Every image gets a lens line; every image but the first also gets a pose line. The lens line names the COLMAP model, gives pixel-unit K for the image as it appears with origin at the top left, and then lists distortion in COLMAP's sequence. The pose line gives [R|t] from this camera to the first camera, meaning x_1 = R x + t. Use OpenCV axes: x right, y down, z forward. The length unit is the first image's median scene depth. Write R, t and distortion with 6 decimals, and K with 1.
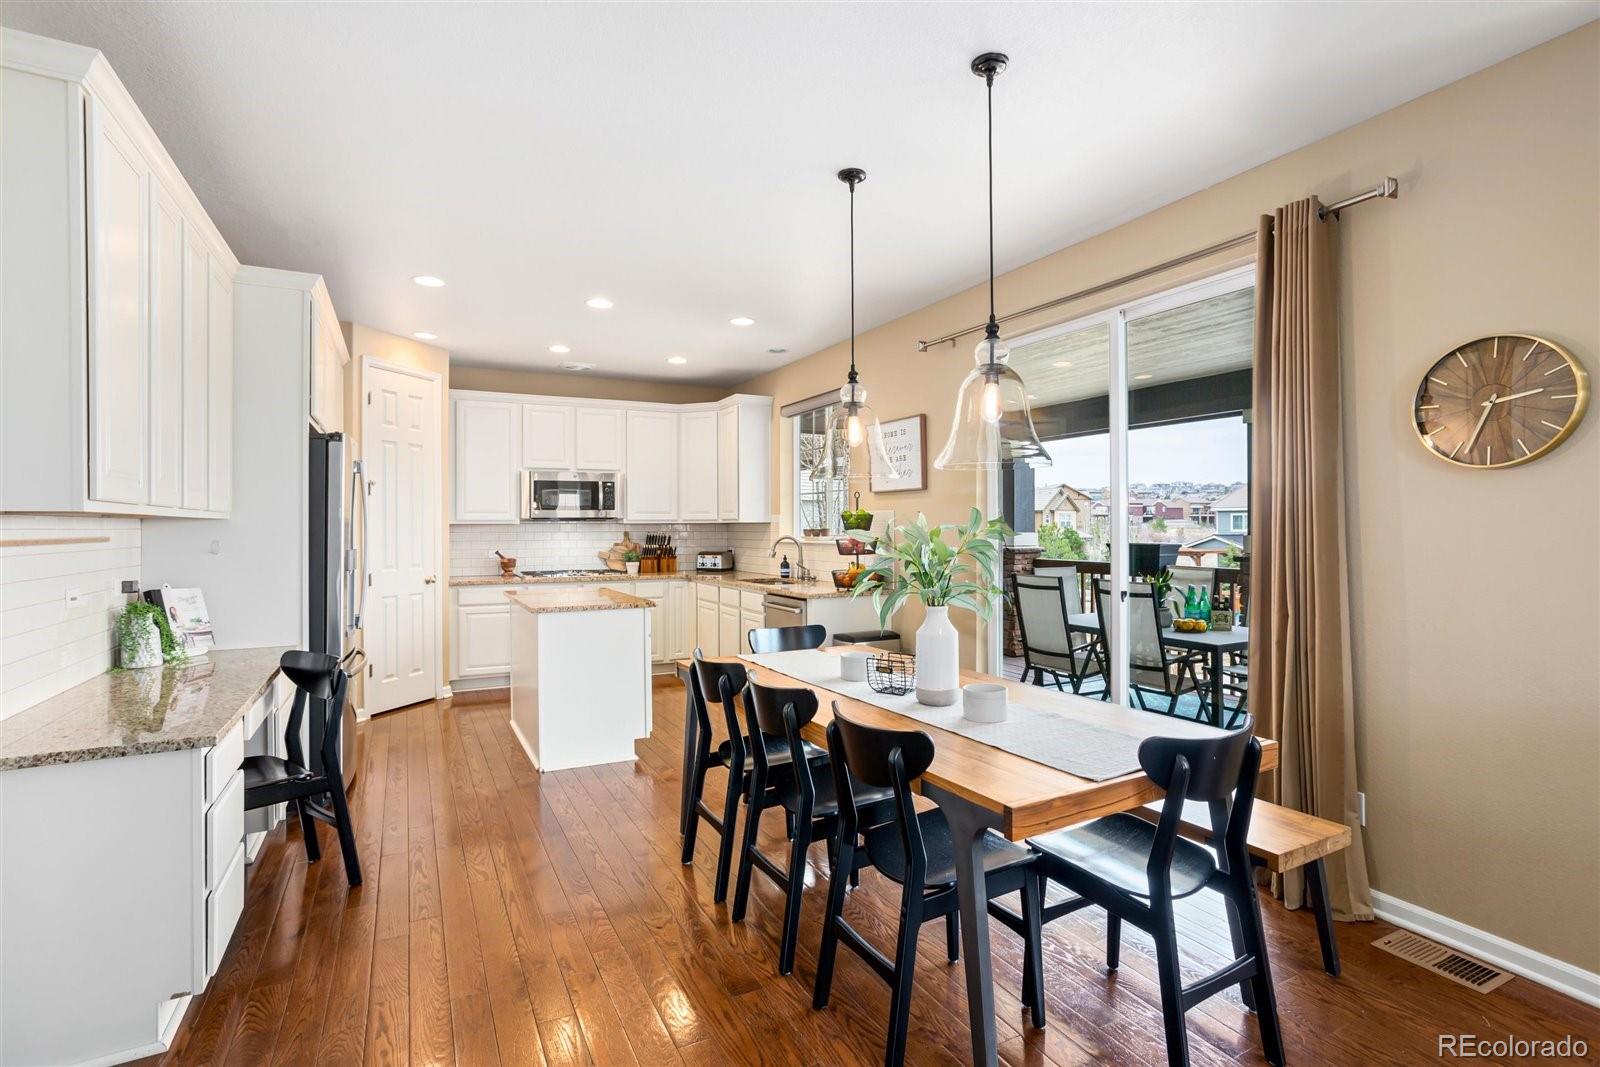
lens RADIAL K [[798.9, 0, 798.8], [0, 798.9, 529.1], [0, 0, 1]] dist [-0.012163, 0.012142]
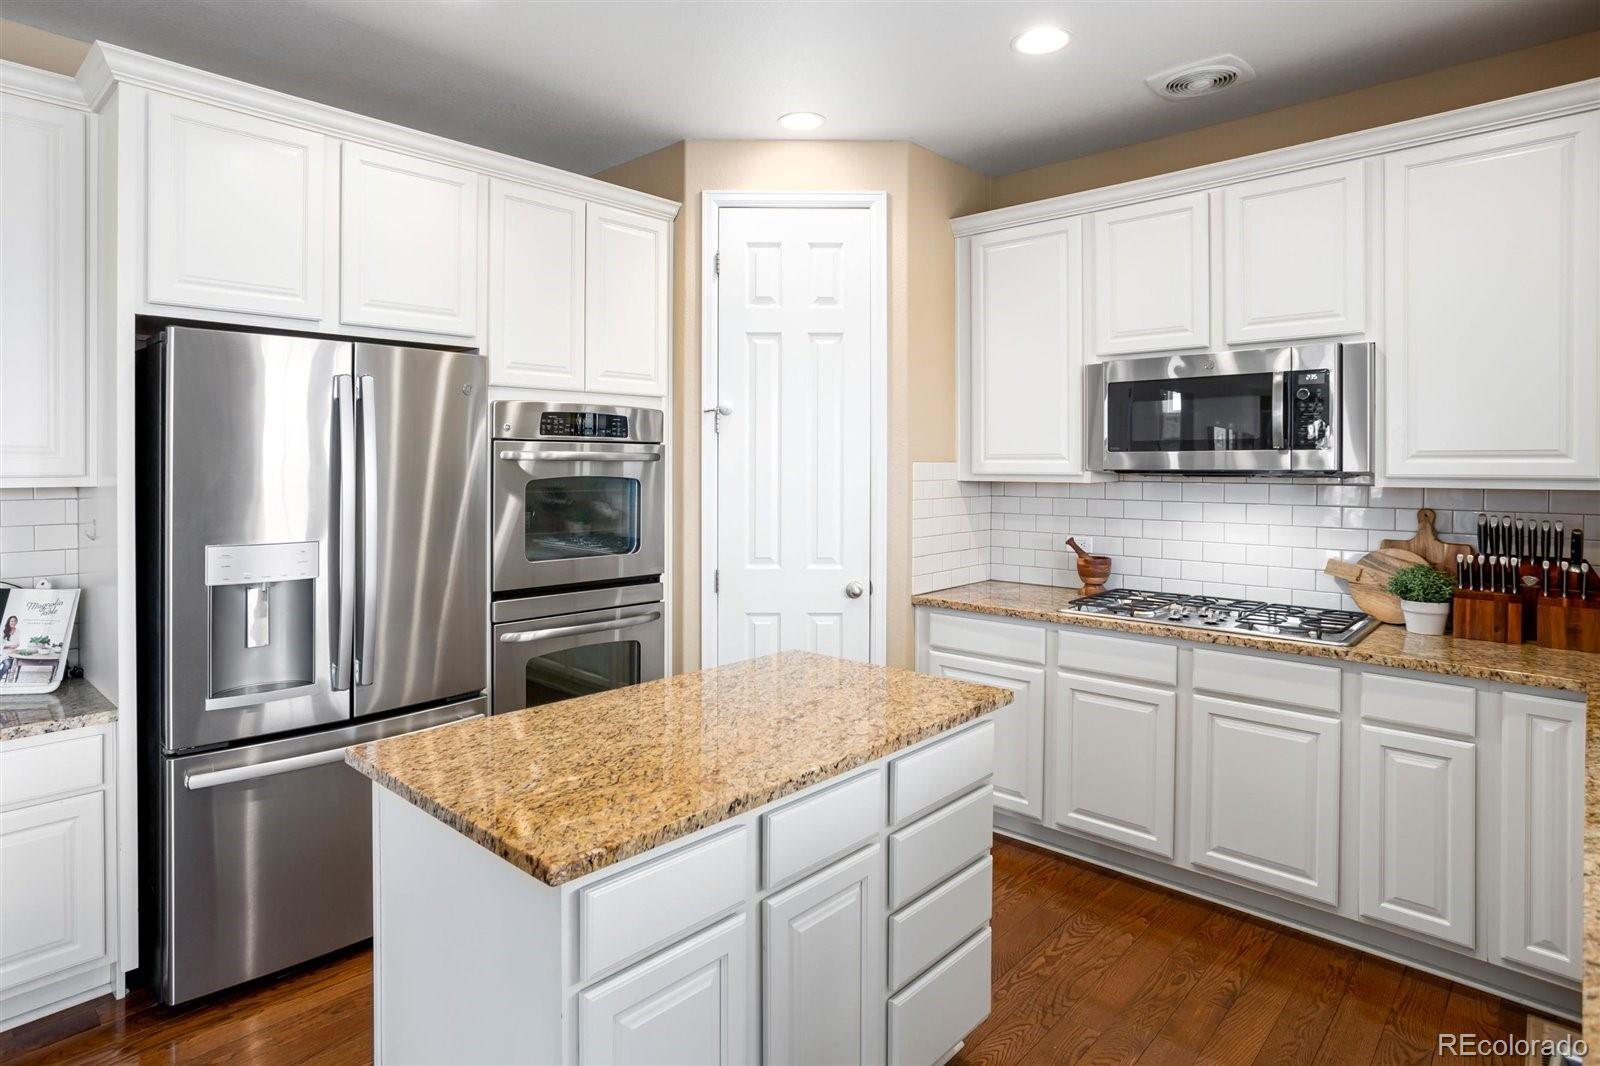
lens RADIAL K [[916.7, 0, 752.8], [0, 916.7, 468.2], [0, 0, 1]] dist [-0.009328, 0.008211]
pose [[0.313557, 0.011485, -0.949500, 0.073063], [-0.003466, 0.999934, 0.010951, -0.019066], [0.949563, -0.000143, 0.313576, 0.636171]]
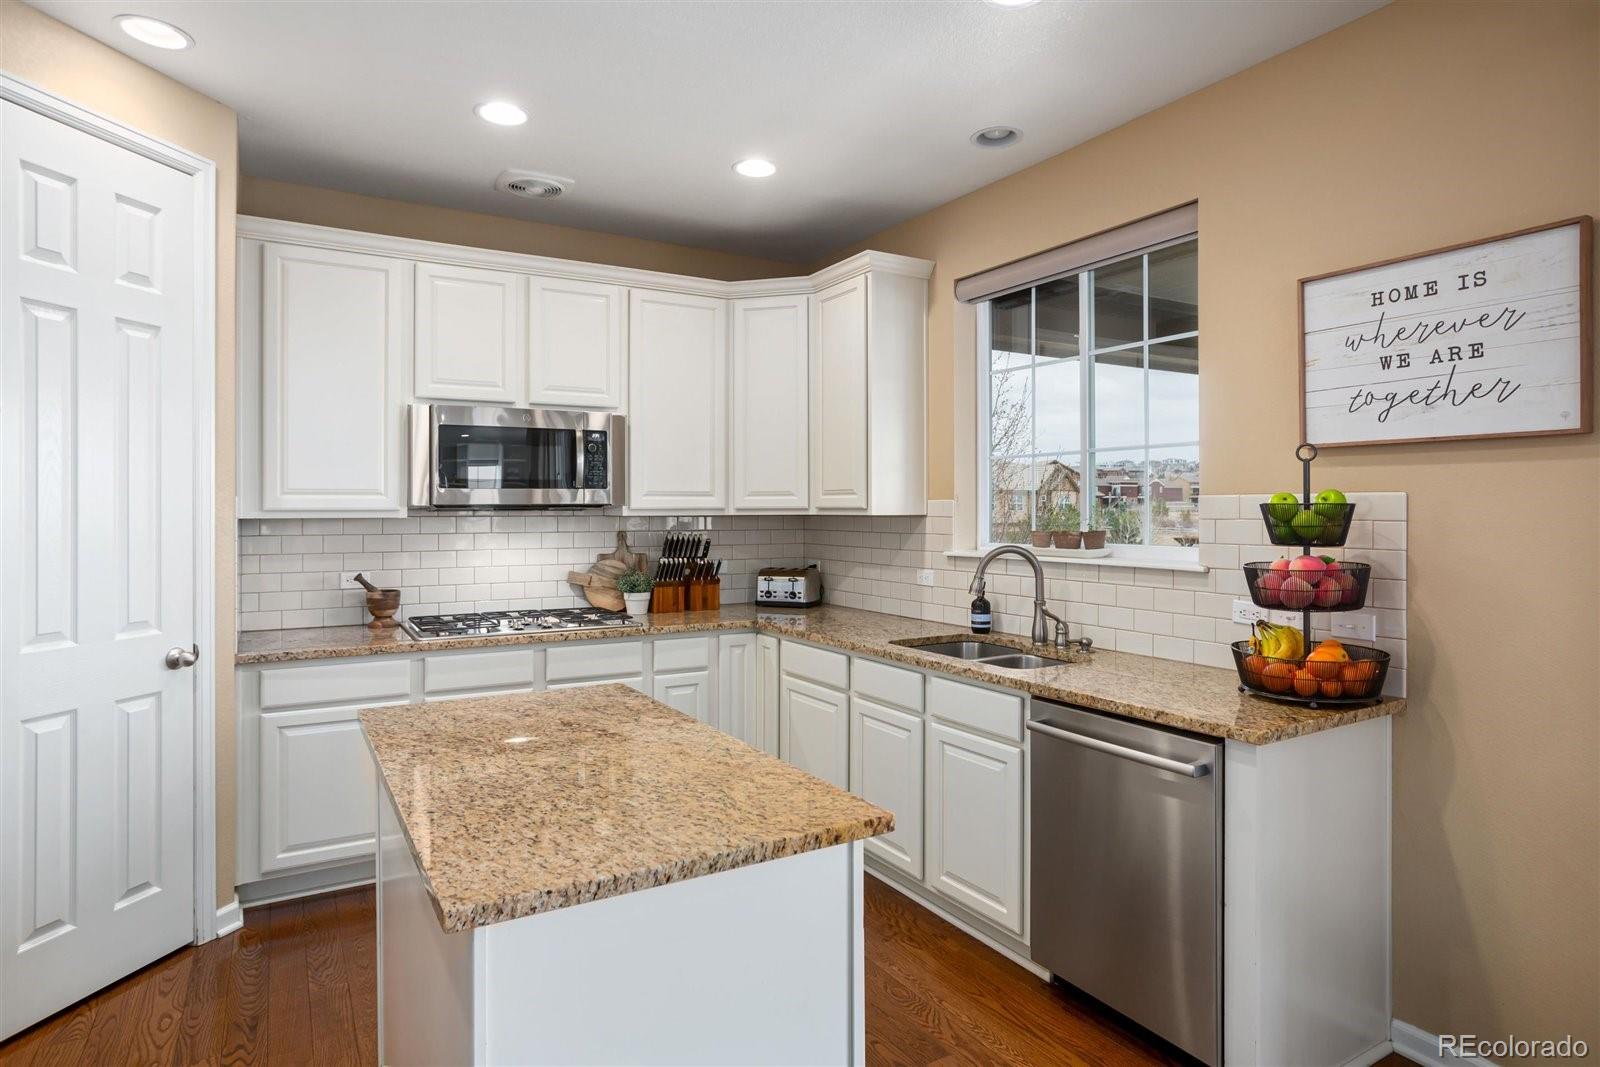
lens RADIAL K [[916.7, 0, 802.3], [0, 916.7, 513.2], [0, 0, 1]] dist [-0.009328, 0.008211]
pose [[0.997752, 0.003139, 0.066934, -0.149843], [-0.003329, 0.999991, 0.002733, -0.010970], [-0.066925, -0.002950, 0.997754, 0.435181]]
